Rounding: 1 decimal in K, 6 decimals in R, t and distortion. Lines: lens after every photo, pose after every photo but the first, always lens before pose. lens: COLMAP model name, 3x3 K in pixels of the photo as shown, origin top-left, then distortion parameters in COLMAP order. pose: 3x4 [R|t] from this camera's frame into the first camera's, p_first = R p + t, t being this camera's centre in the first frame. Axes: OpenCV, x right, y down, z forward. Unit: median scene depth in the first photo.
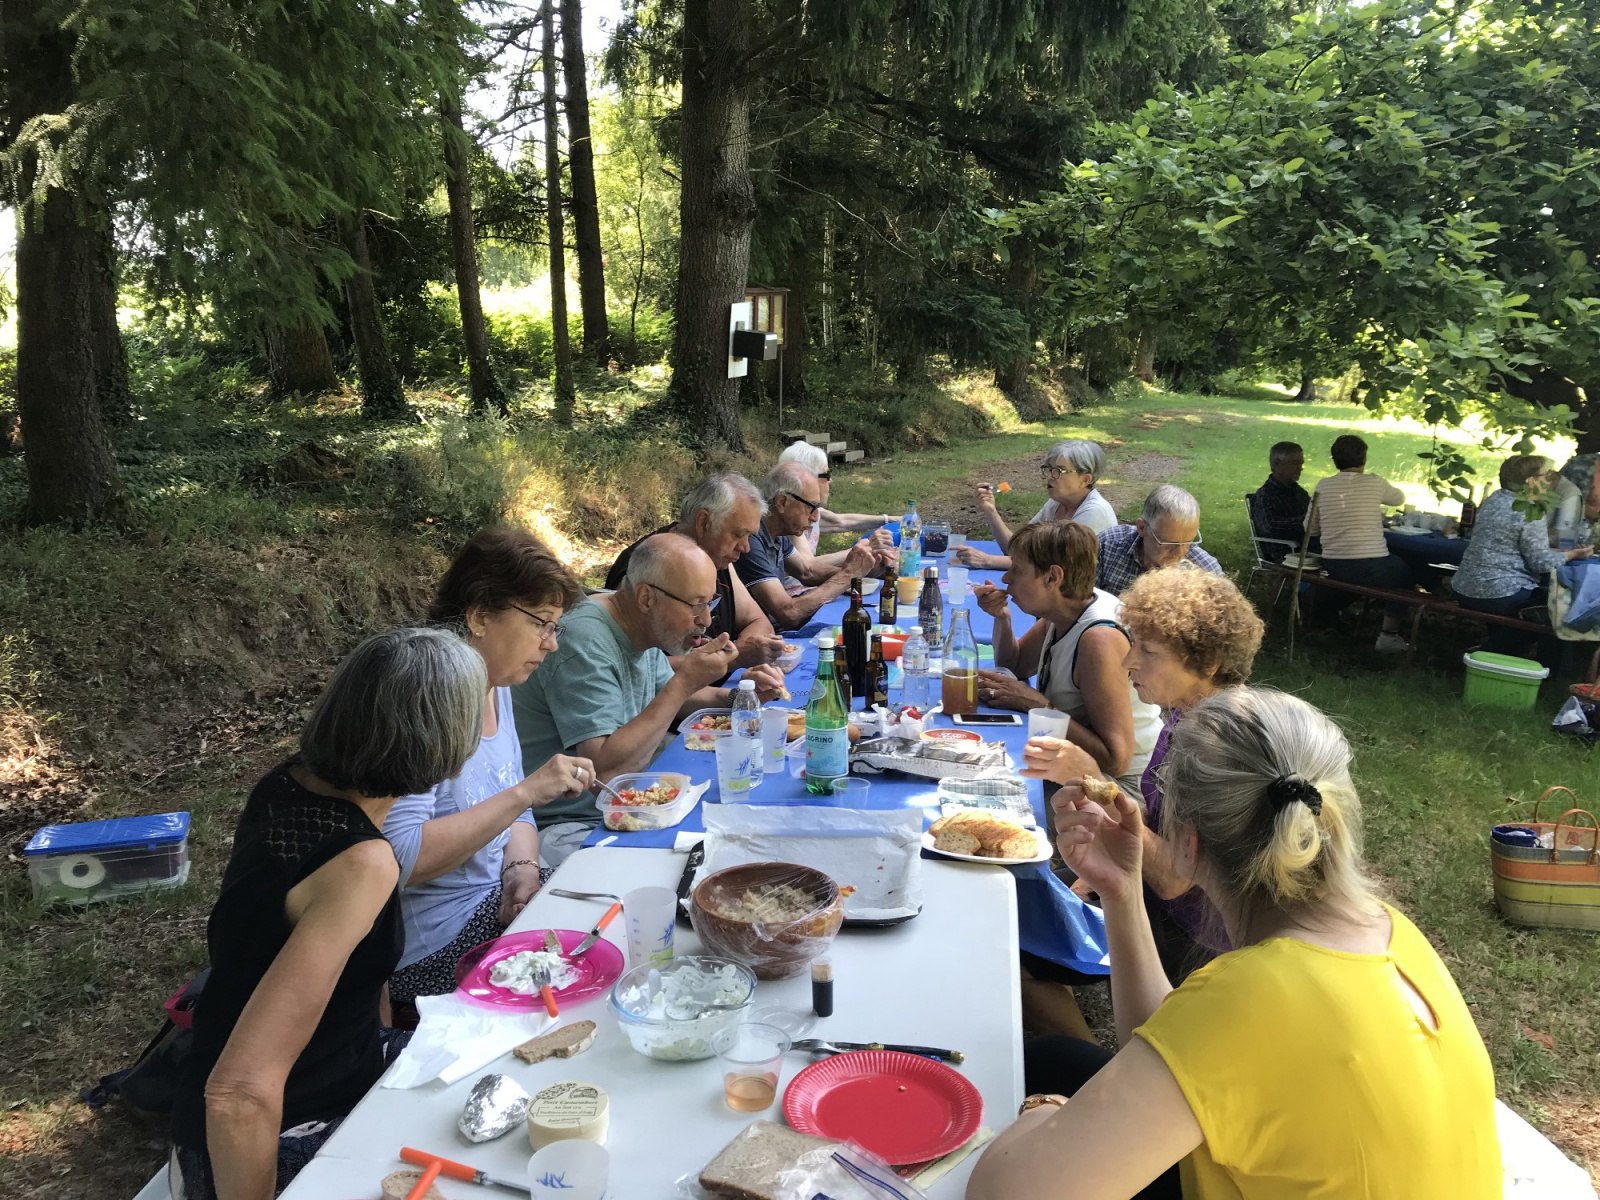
lens RADIAL K [[1309.0, 0, 800.0], [0, 1309.0, 600.0], [0, 0, 1]] dist [0.061639, -0.078190]
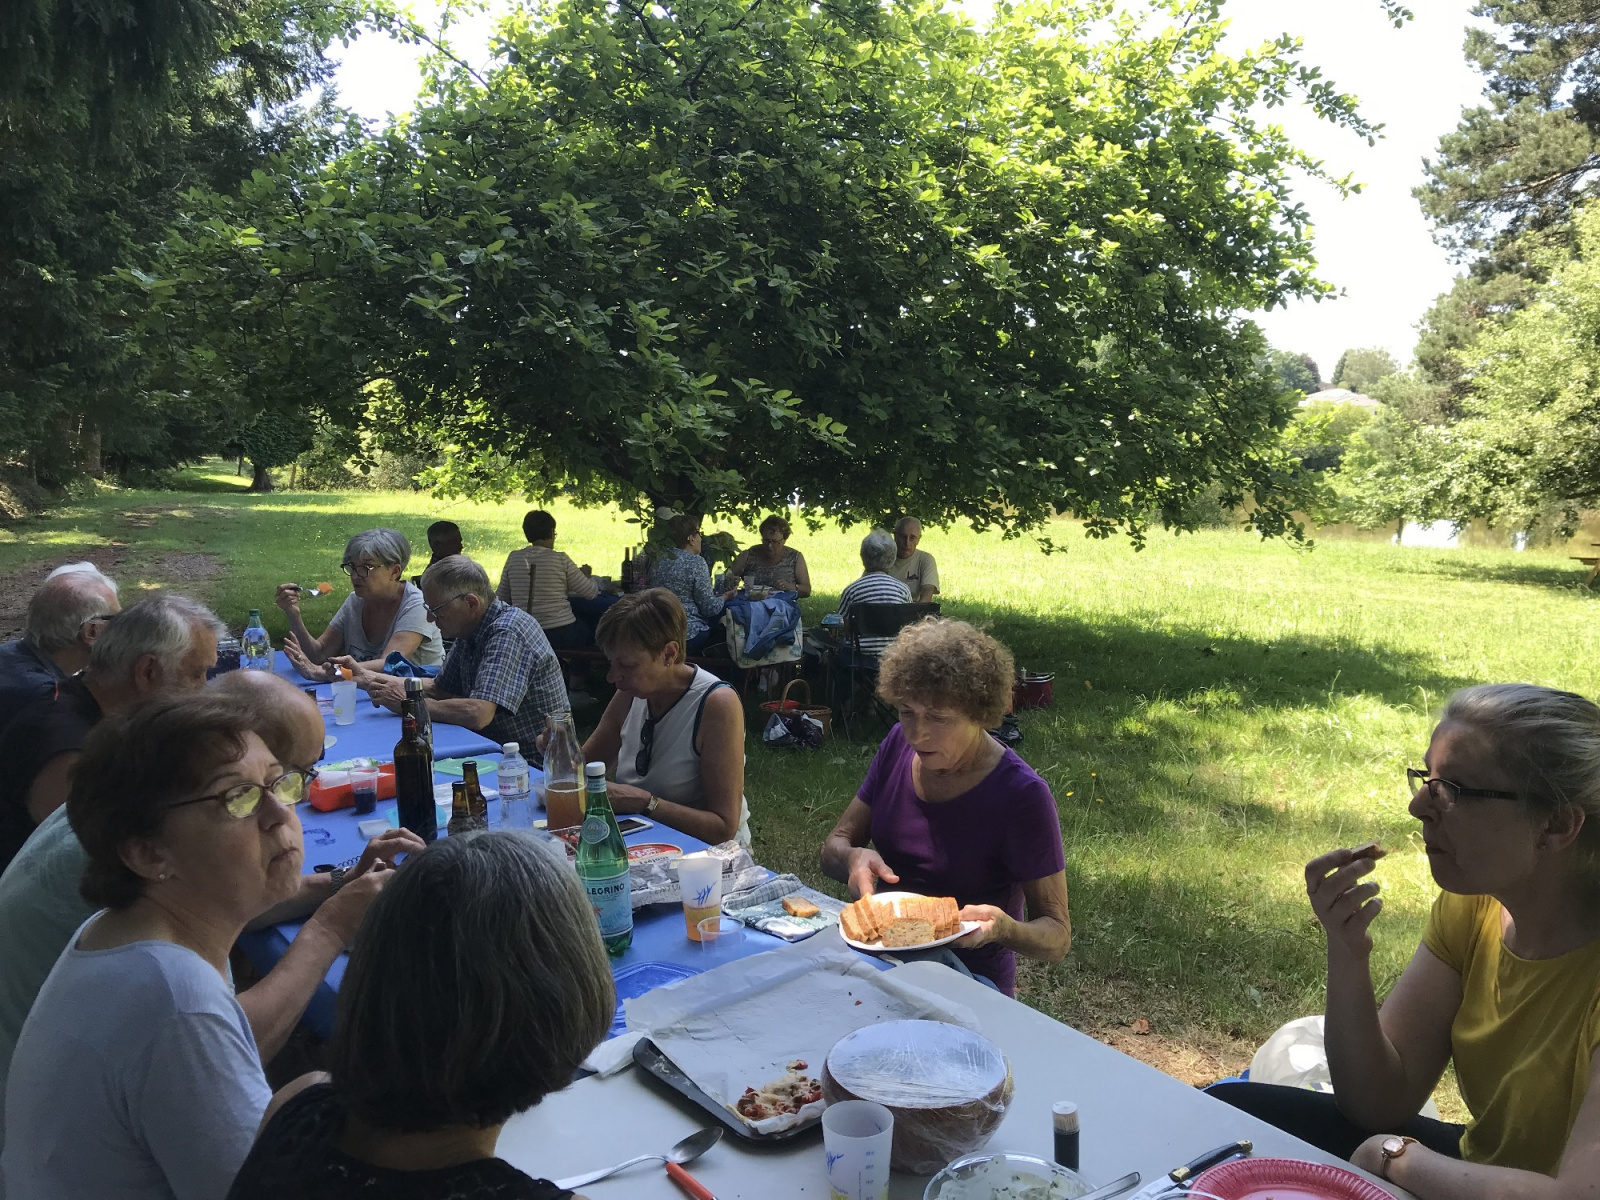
lens RADIAL K [[1309.0, 0, 800.0], [0, 1309.0, 600.0], [0, 0, 1]] dist [0.061639, -0.078190]
pose [[0.716795, -0.116943, 0.687408, -0.163082], [0.162623, 0.986687, -0.001718, -0.018453], [-0.678055, 0.113020, 0.726269, 0.116893]]
